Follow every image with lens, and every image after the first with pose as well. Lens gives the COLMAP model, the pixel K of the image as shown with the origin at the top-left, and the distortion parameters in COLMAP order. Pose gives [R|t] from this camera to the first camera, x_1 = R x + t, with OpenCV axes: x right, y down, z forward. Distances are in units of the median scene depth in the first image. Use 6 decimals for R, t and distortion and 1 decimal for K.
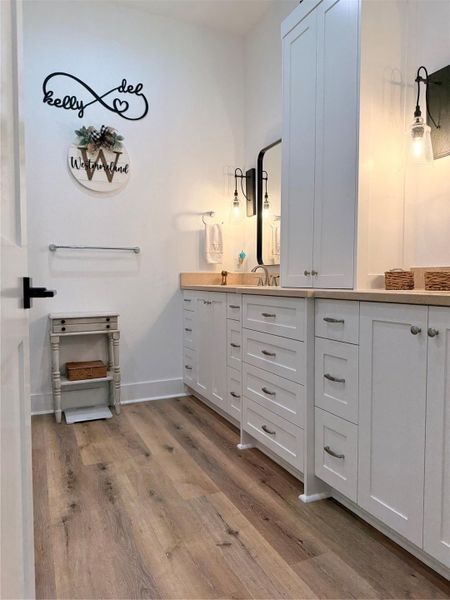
lens RADIAL K [[423.2, 0, 224.8], [0, 423.2, 299.8], [0, 0, 1]] dist [-0.061920, -0.005703]
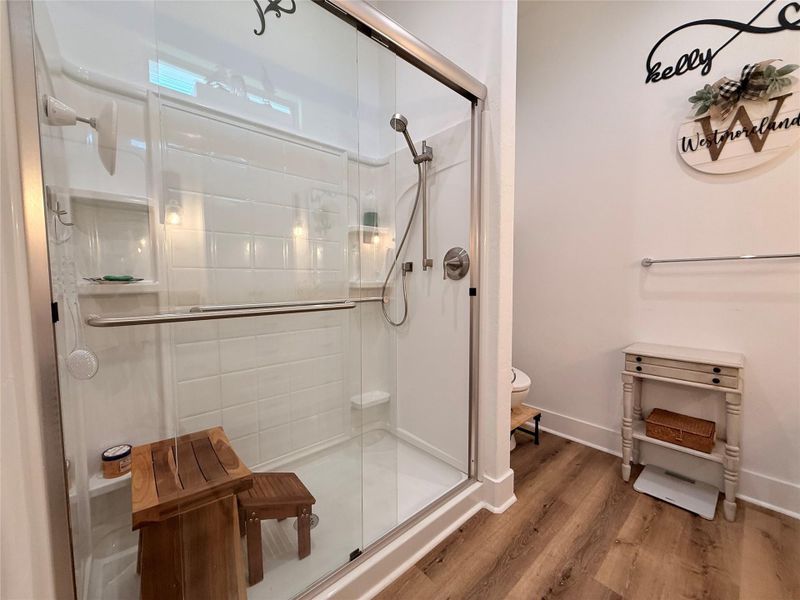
lens RADIAL K [[317.7, 0, 400.7], [0, 317.7, 300.8], [0, 0, 1]] dist [-0.000079, 0.000273]
pose [[0.294299, 0.053094, -0.954237, 0.039407], [-0.035296, 0.998378, 0.044664, -0.060385], [0.955061, 0.020536, 0.295696, 0.357307]]
